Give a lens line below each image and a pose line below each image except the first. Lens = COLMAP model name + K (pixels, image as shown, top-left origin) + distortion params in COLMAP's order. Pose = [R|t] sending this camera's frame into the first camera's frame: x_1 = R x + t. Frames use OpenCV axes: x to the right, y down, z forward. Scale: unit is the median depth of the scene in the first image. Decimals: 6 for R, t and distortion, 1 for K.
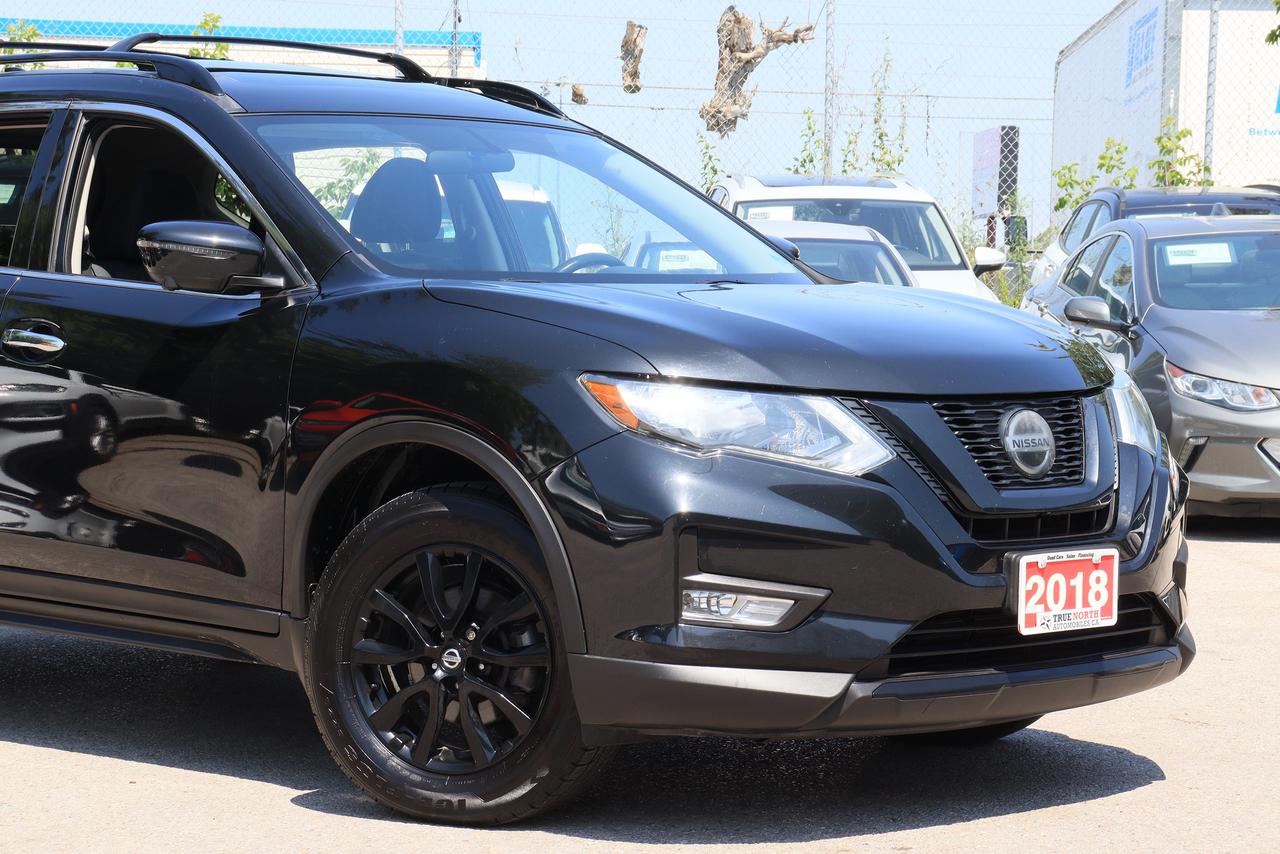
lens RADIAL K [[2999.4, 0, 640.0], [0, 2999.4, 427.0], [0, 0, 1]] dist [0.373760, 0.432752]
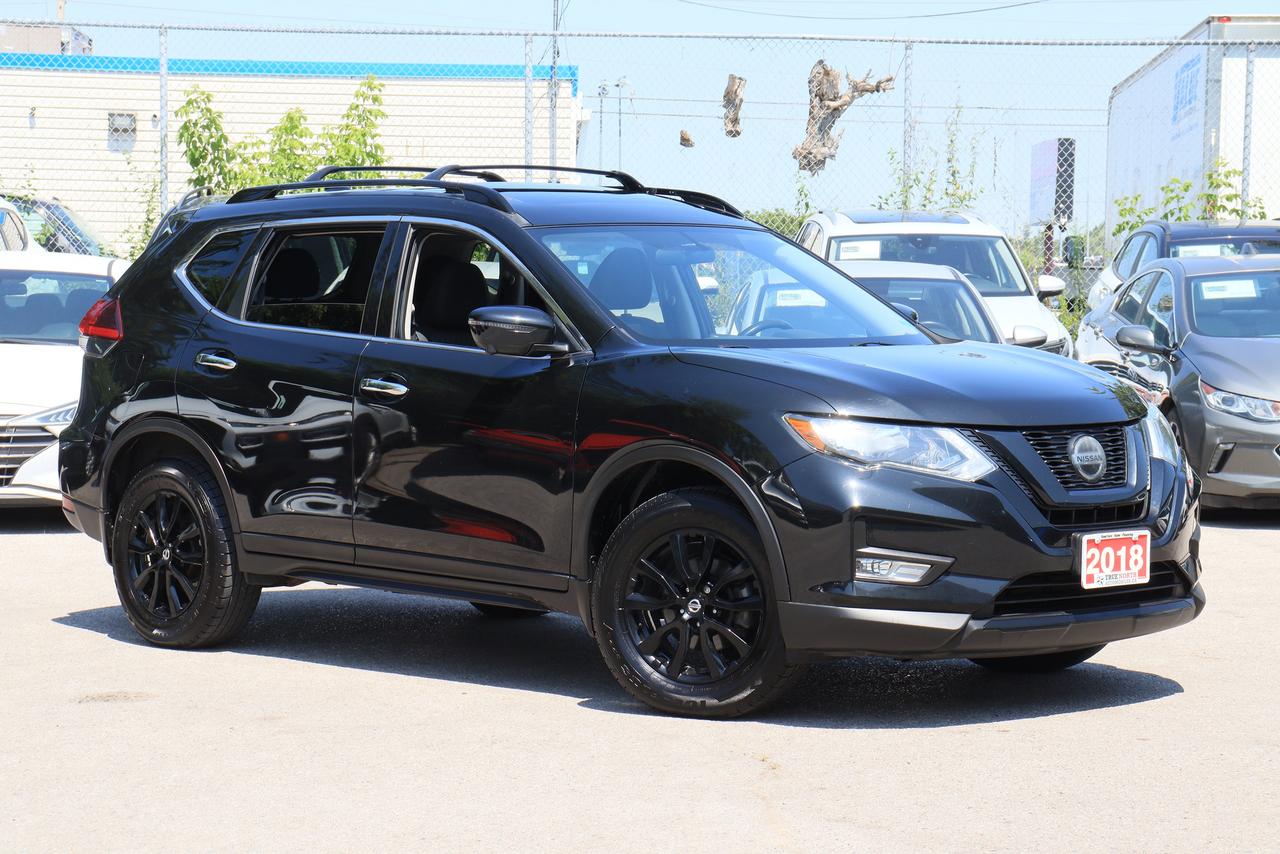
lens RADIAL K [[2999.4, 0, 640.0], [0, 2999.4, 427.0], [0, 0, 1]] dist [0.373760, 0.432752]
pose [[0.999830, -0.004125, -0.017997, -0.060311], [0.004157, 0.999990, 0.001726, -0.012989], [0.017990, -0.001801, 0.999837, -0.457604]]
